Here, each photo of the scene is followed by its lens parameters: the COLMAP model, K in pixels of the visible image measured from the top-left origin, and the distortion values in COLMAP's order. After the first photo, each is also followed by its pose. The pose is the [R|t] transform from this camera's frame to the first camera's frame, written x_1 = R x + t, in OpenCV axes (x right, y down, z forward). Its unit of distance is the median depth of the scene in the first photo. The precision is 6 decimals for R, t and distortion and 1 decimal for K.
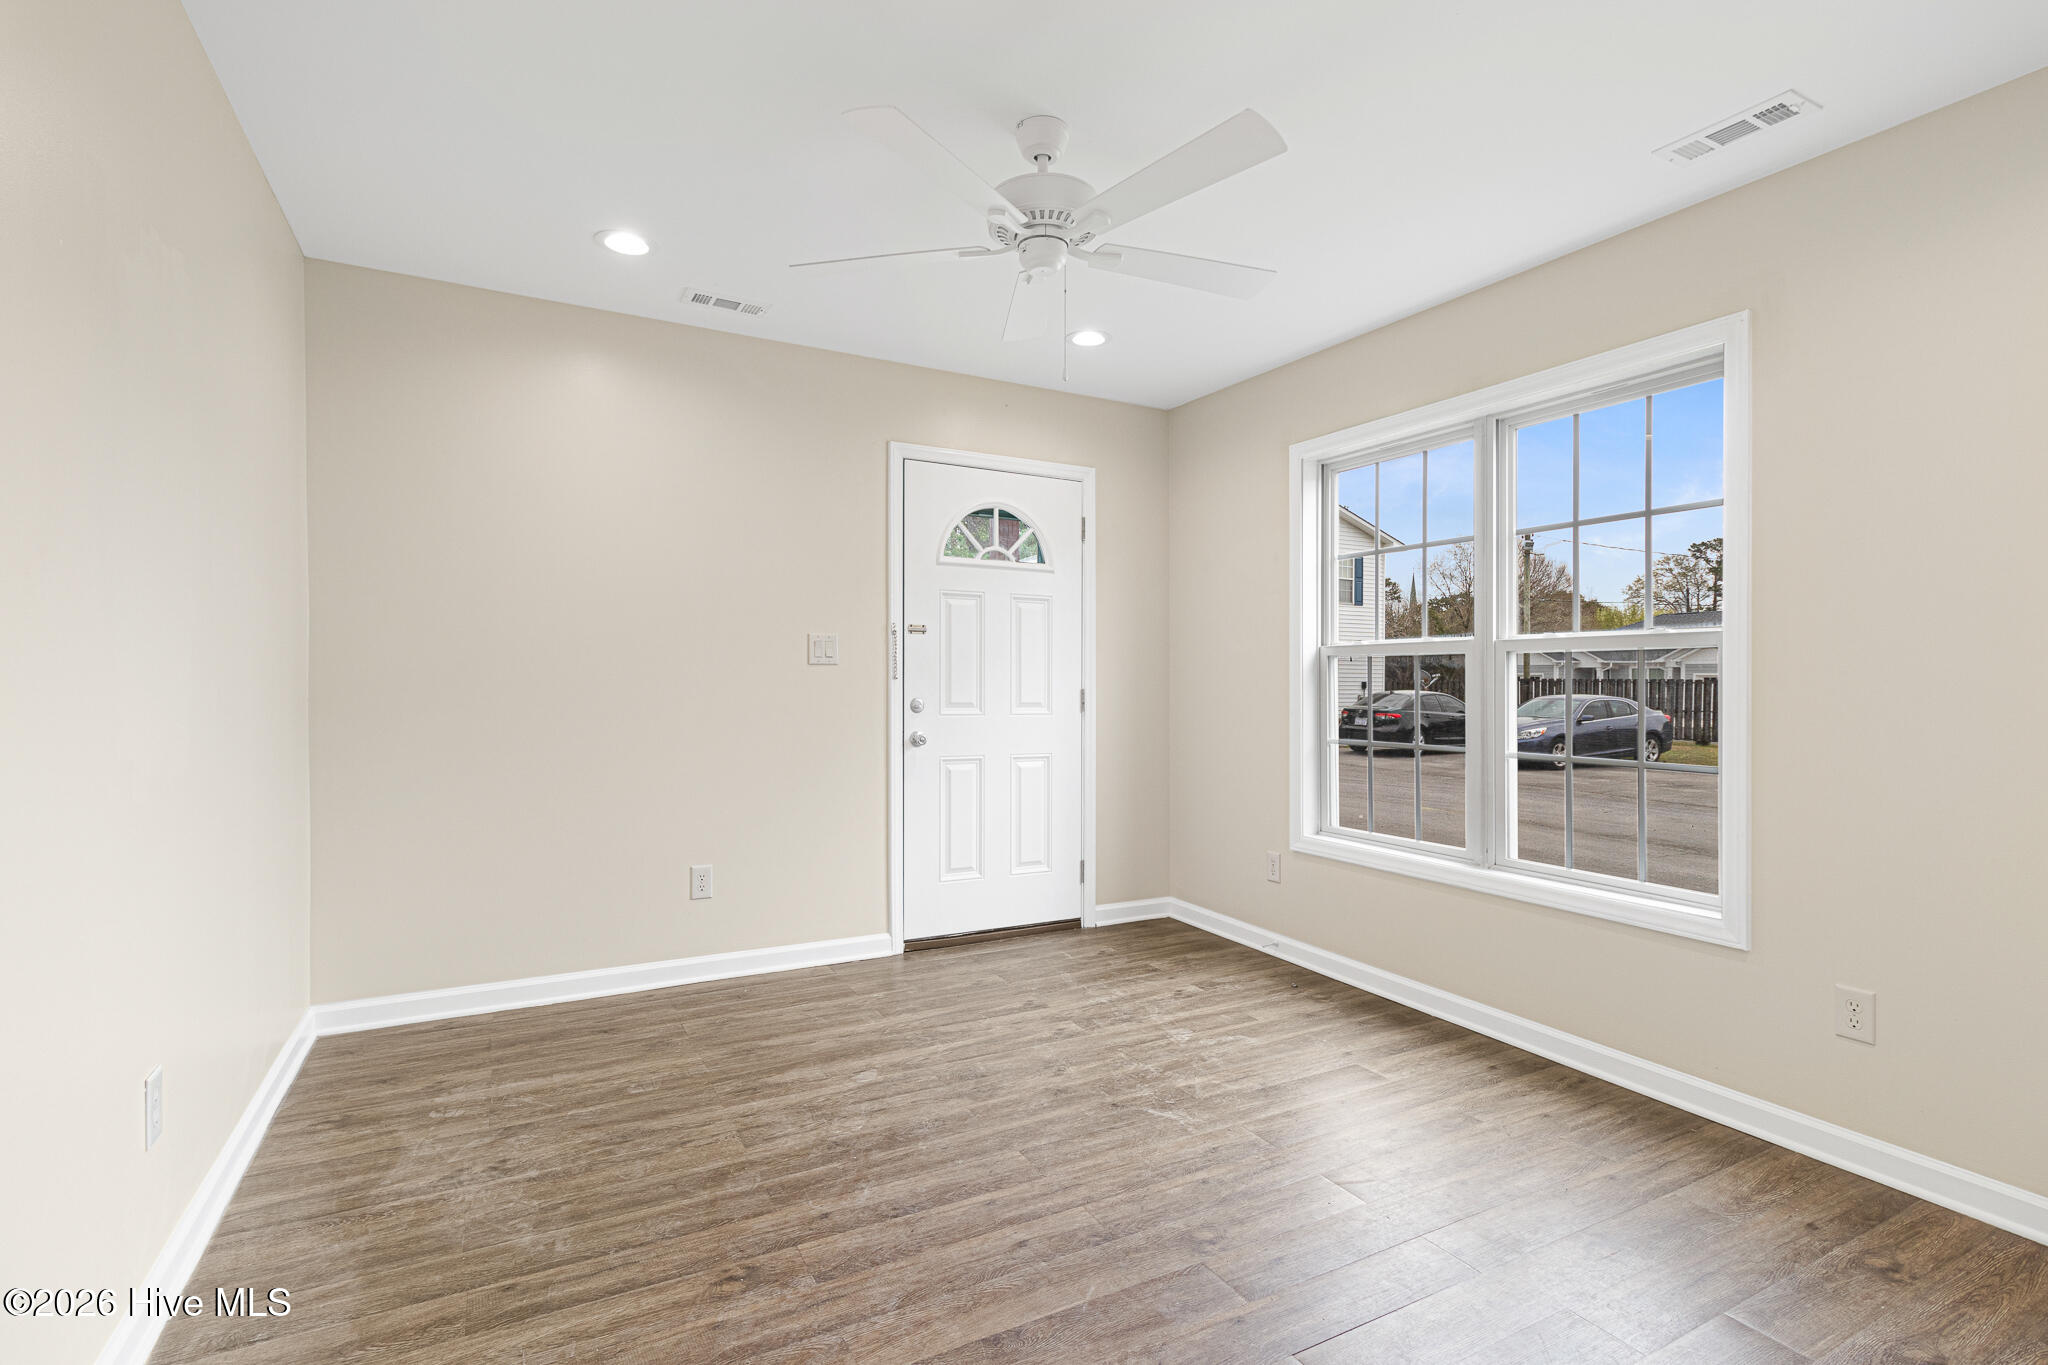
lens RADIAL K [[987.2, 0, 1022.4], [0, 987.2, 684.8], [0, 0, 1]] dist [0.007287, -0.000851]
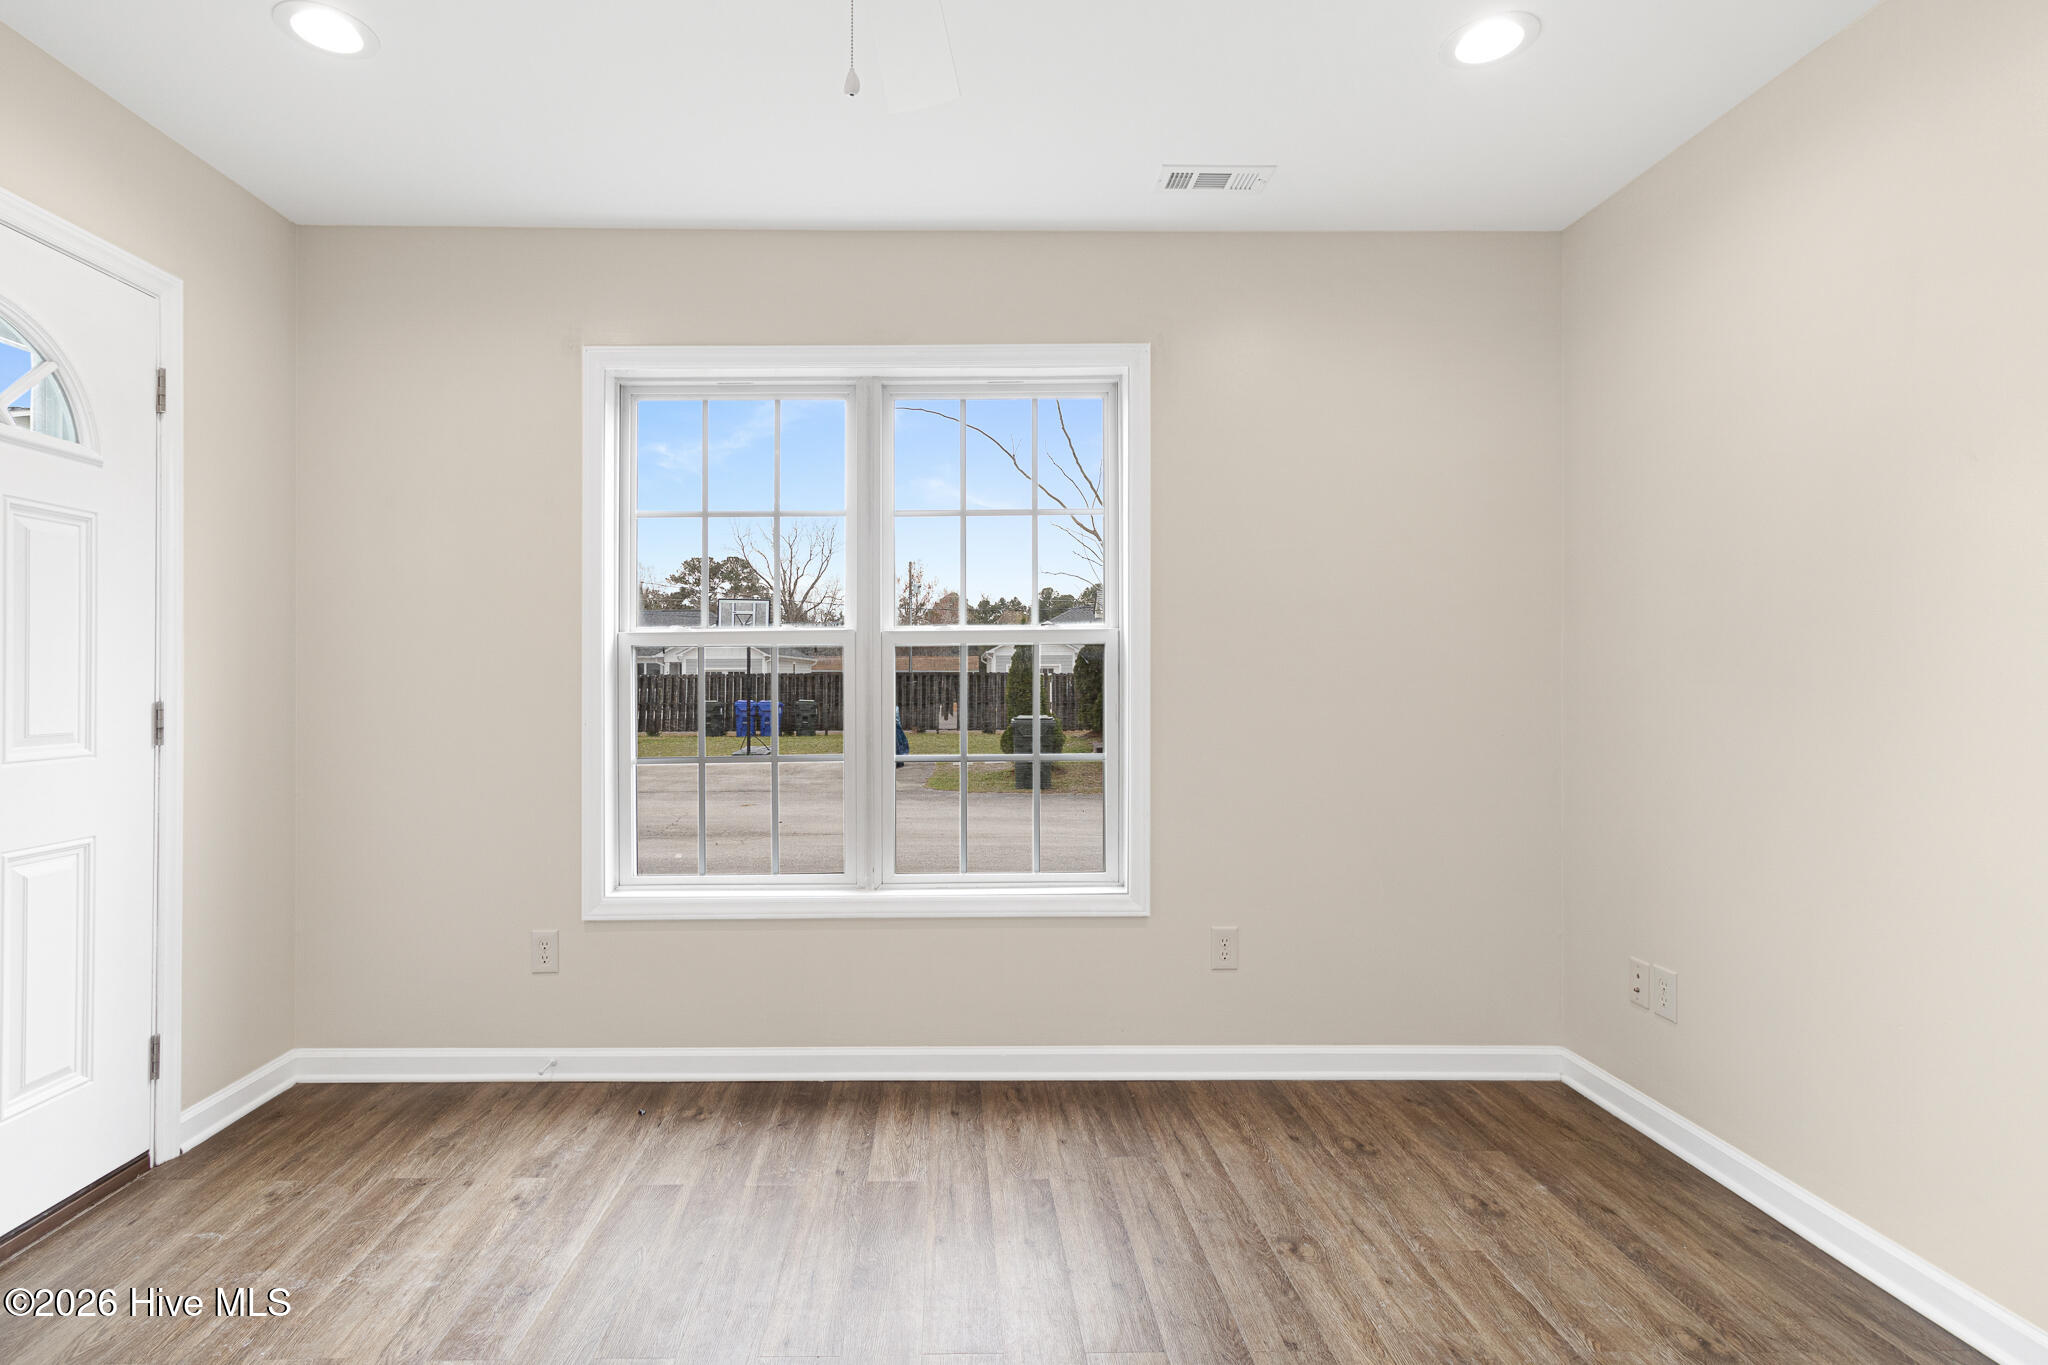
lens RADIAL K [[987.2, 0, 1030.4], [0, 987.2, 669.7], [0, 0, 1]] dist [0.007287, -0.000851]
pose [[0.457742, -0.002685, 0.889081, -0.229873], [0.012852, 0.999911, -0.003598, -0.005517], [-0.888992, 0.013073, 0.457736, 0.434806]]
